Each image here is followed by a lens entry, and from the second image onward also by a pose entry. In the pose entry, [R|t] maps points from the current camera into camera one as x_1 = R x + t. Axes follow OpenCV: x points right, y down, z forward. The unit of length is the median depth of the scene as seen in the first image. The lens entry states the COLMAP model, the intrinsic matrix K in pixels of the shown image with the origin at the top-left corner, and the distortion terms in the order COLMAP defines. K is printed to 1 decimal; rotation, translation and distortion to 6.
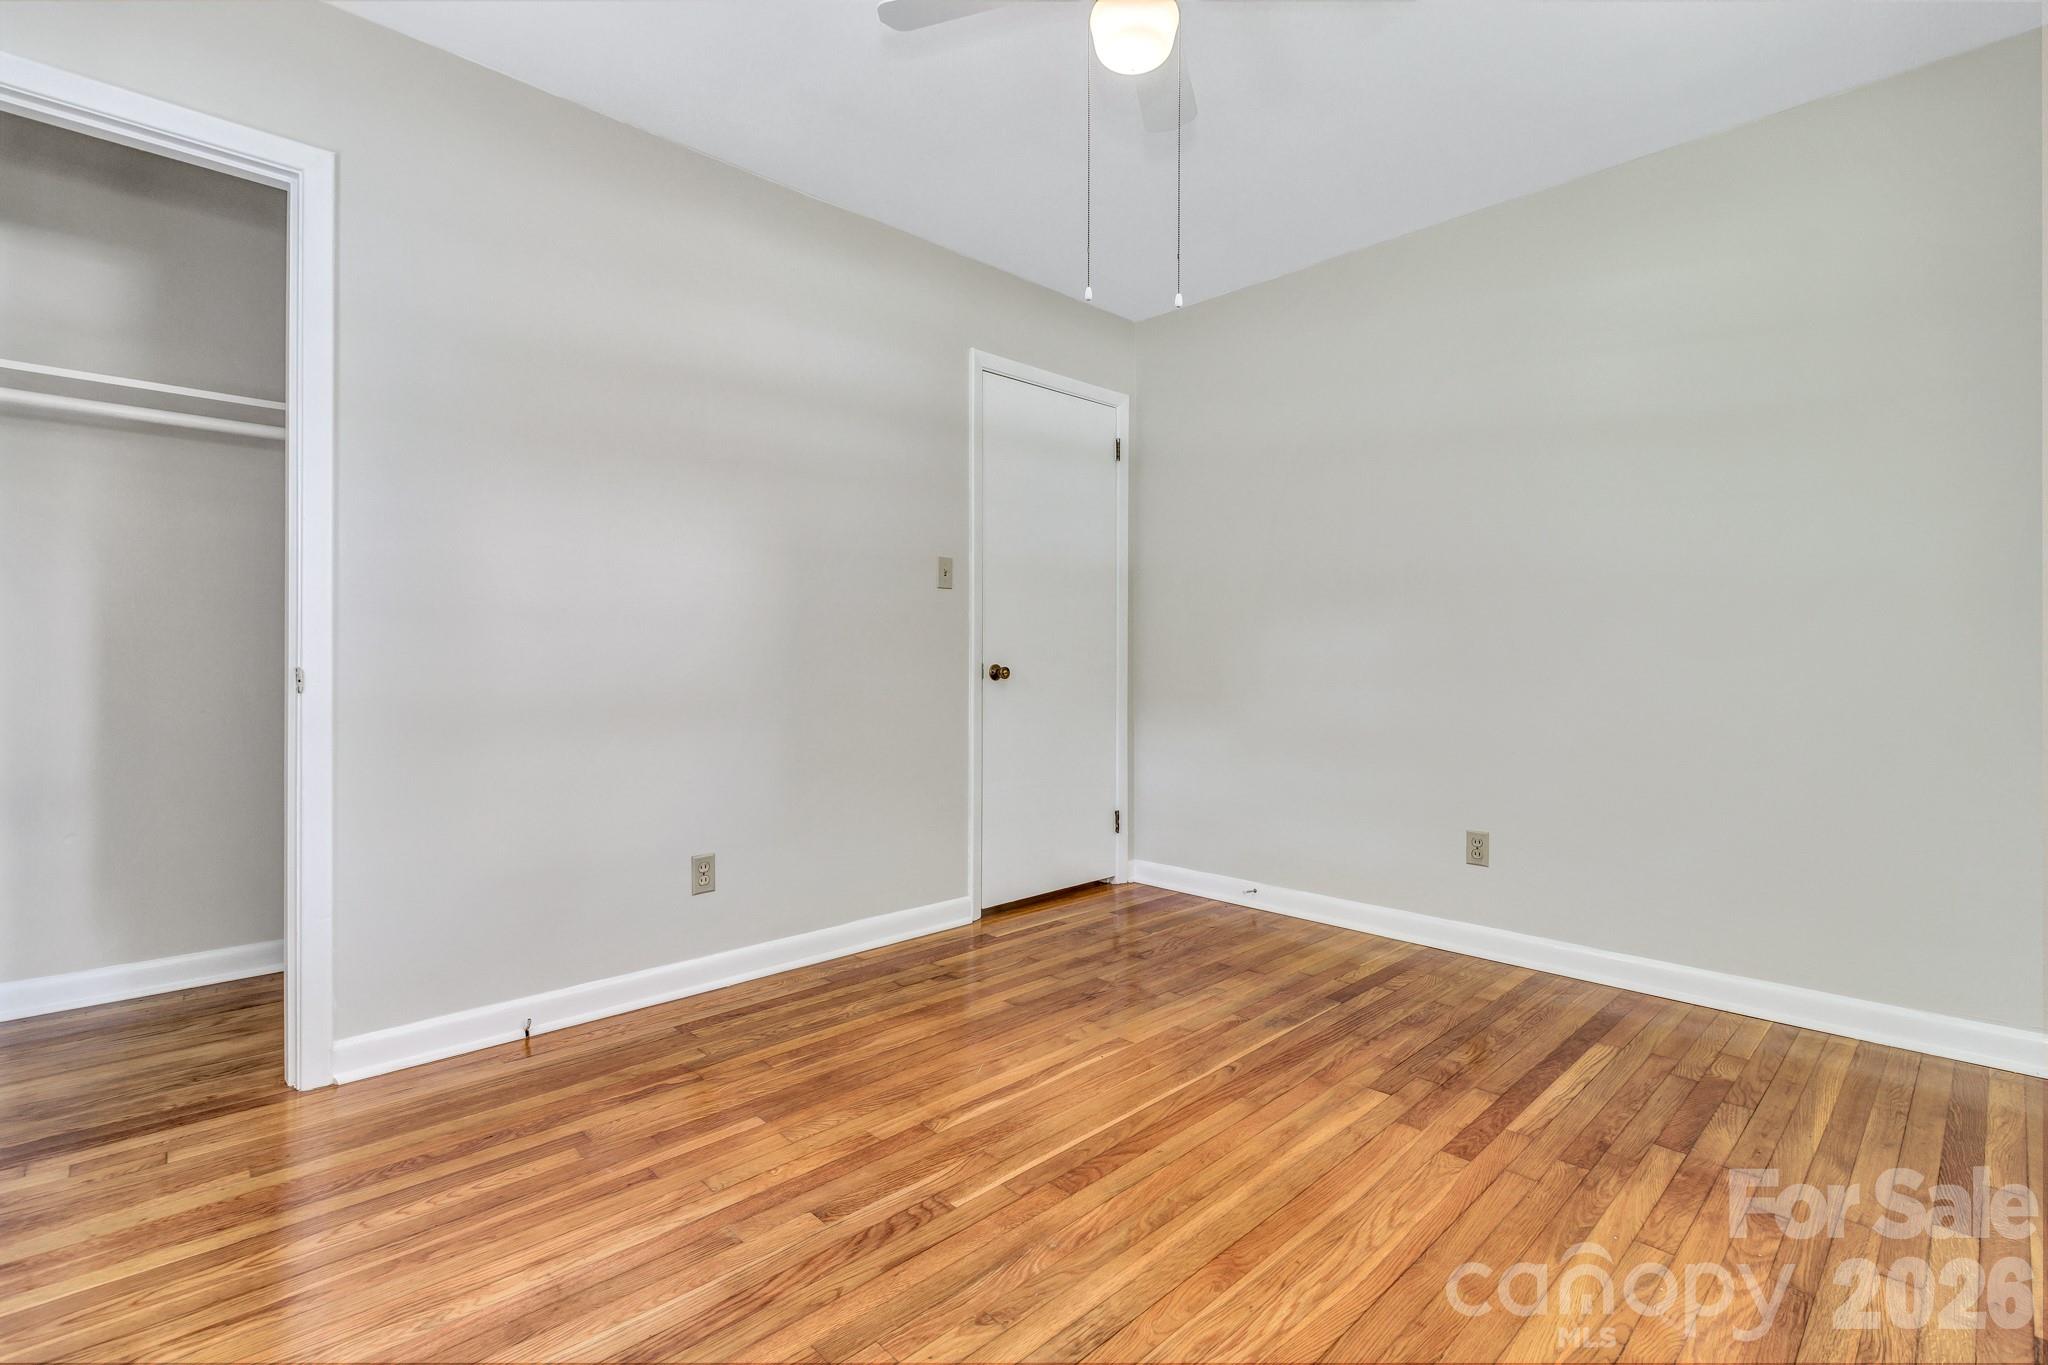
lens RADIAL K [[943.4, 0, 1028.5], [0, 943.4, 665.1], [0, 0, 1]] dist [-0.001180, -0.000995]
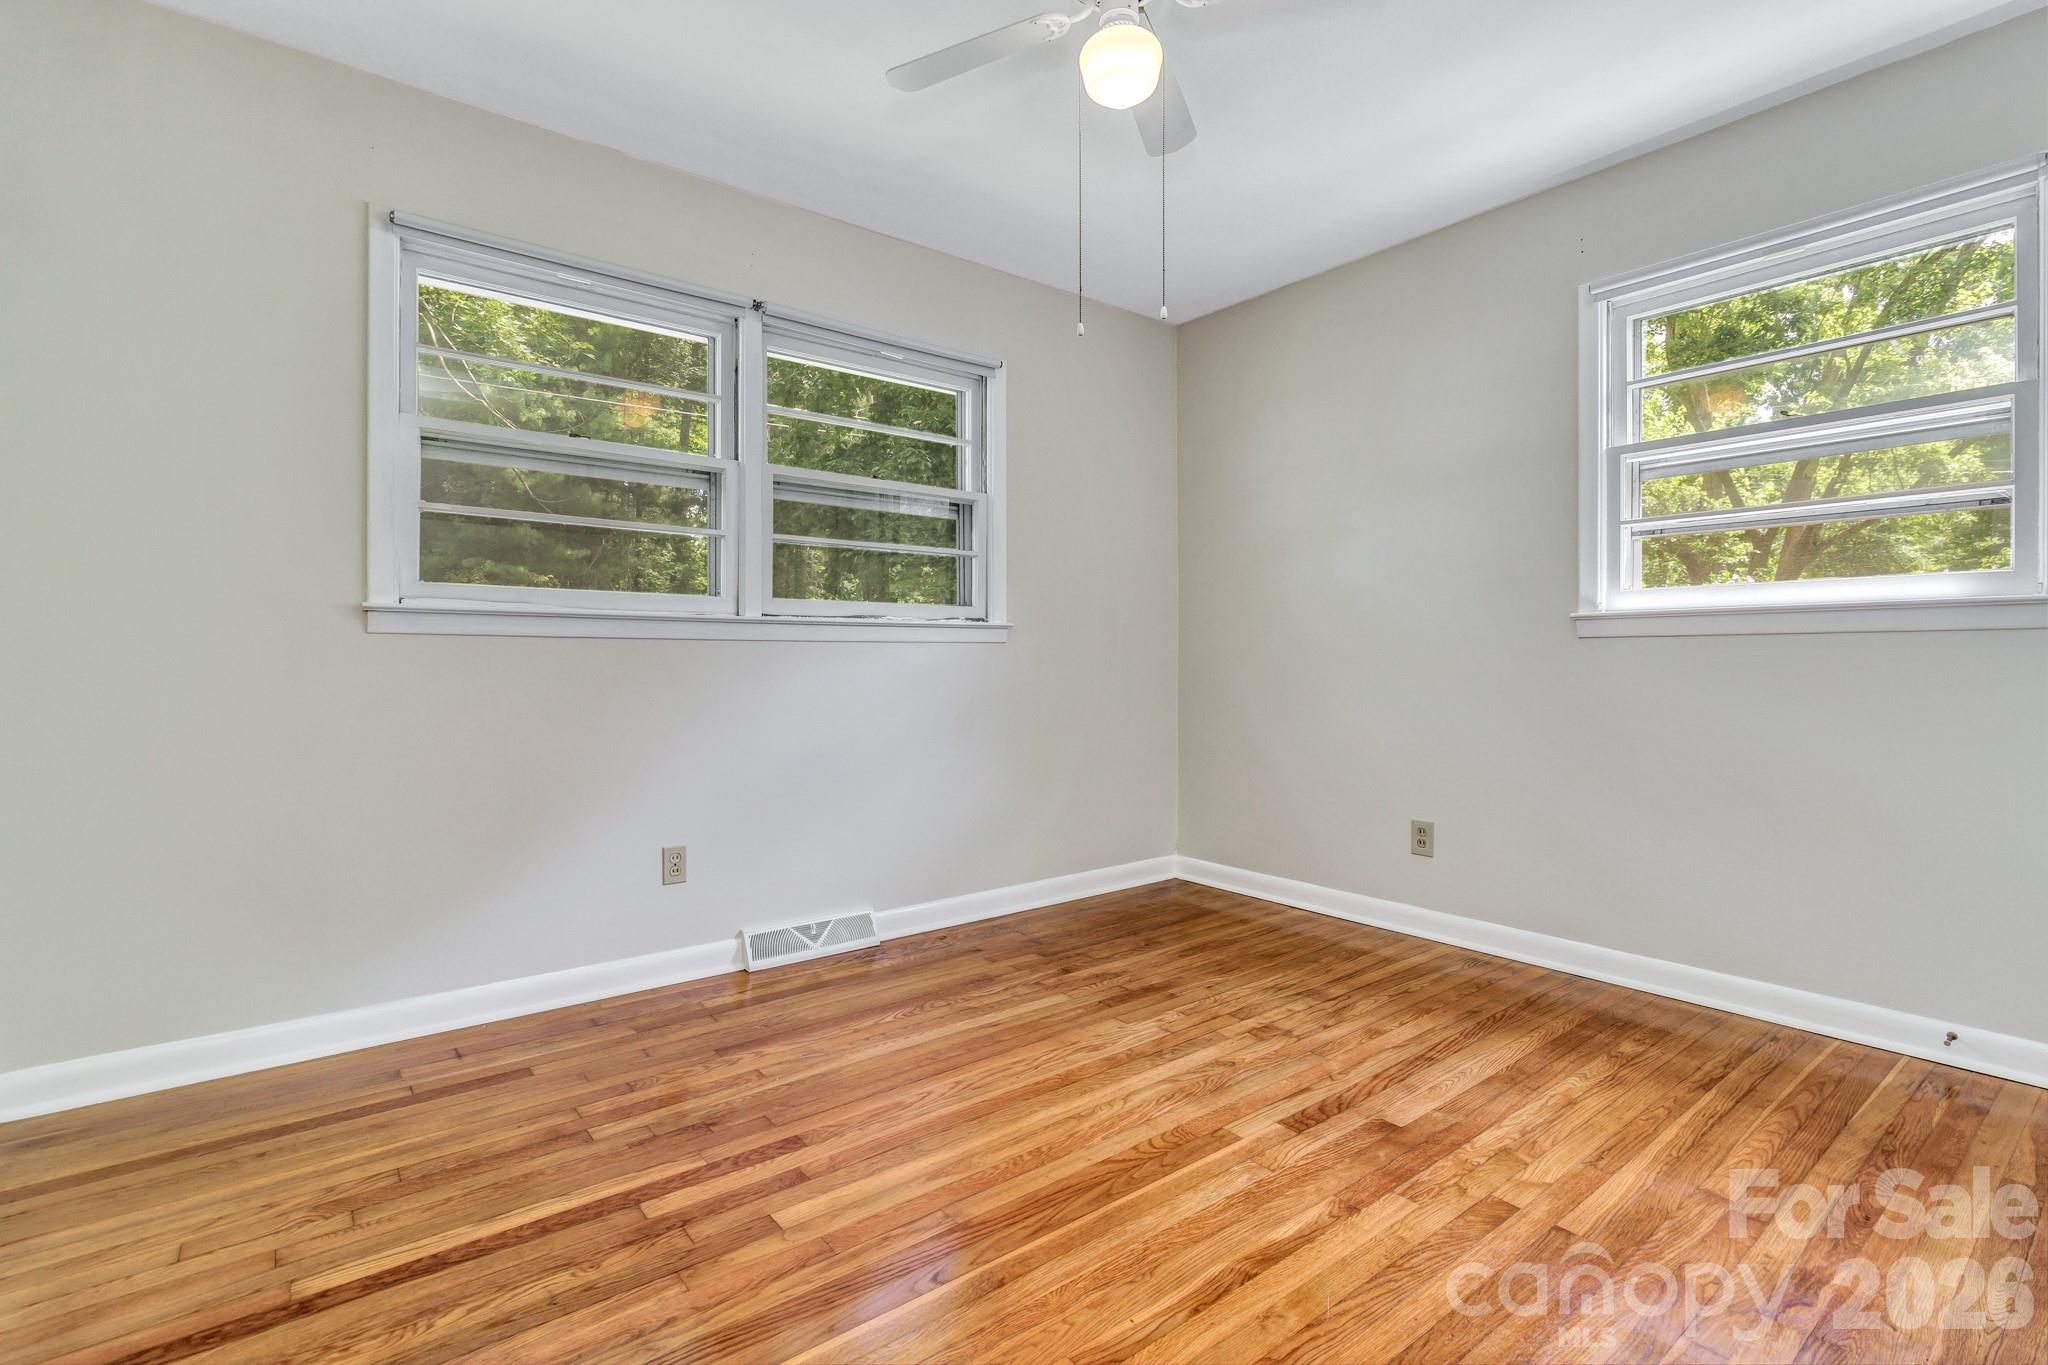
lens RADIAL K [[943.4, 0, 1033.8], [0, 943.4, 670.9], [0, 0, 1]] dist [-0.001180, -0.000995]
pose [[-0.995248, -0.004329, 0.097273, 0.079531], [-0.002233, 0.999763, 0.021651, -0.012776], [-0.097343, 0.021331, -0.995022, 1.535825]]
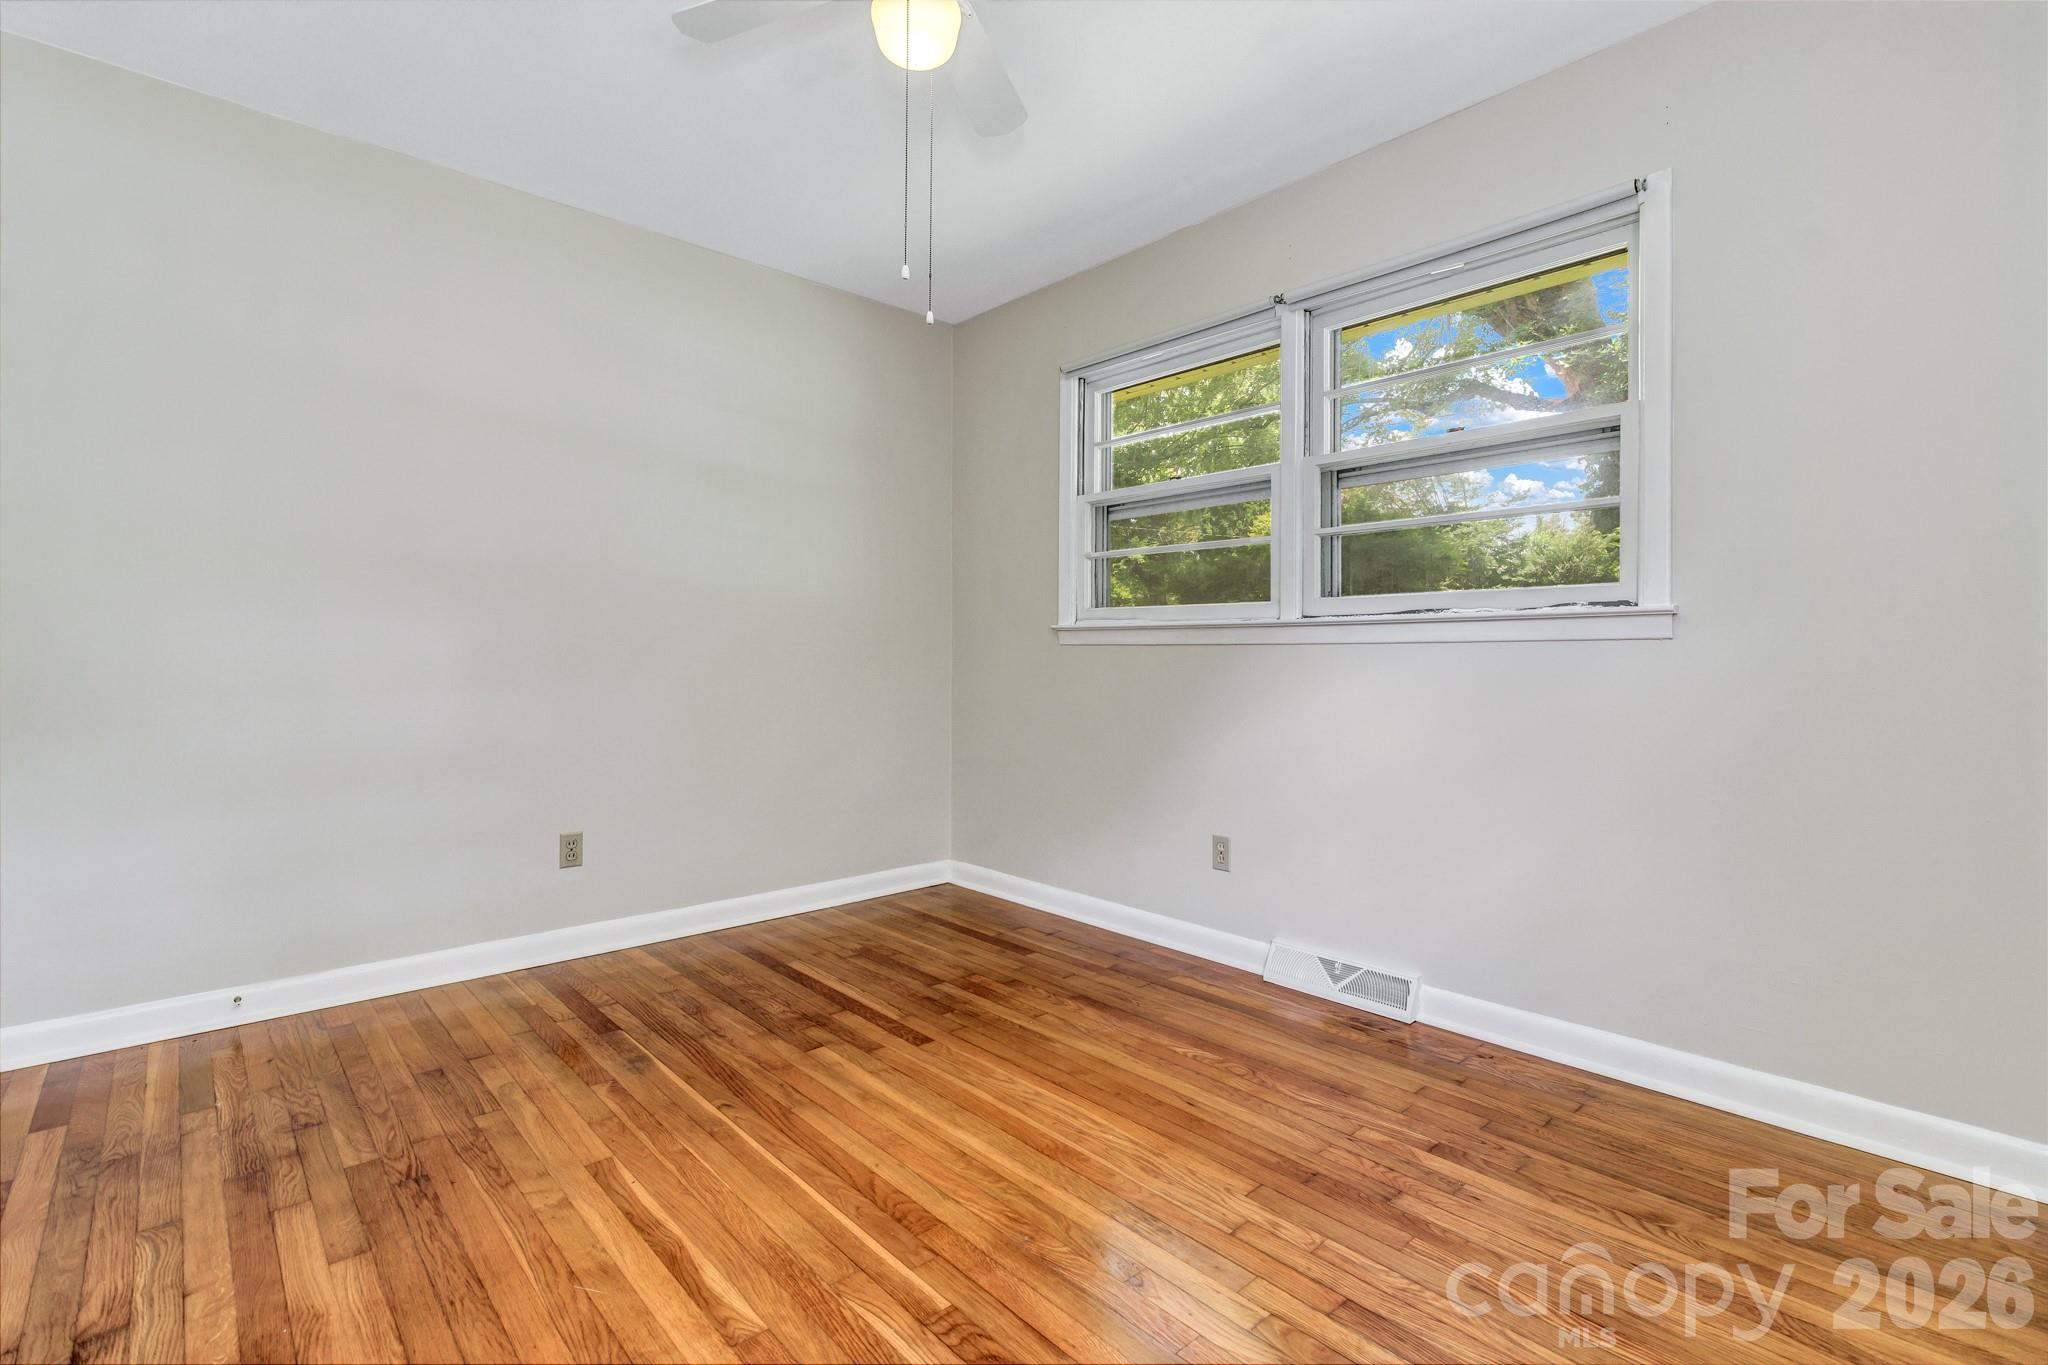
lens RADIAL K [[943.4, 0, 1025.6], [0, 943.4, 669.4], [0, 0, 1]] dist [-0.001180, -0.000995]
pose [[0.033634, -0.012669, 0.999354, -0.646172], [0.003929, 0.999914, 0.012544, -0.009365], [-0.999426, 0.003505, 0.033681, 0.629553]]
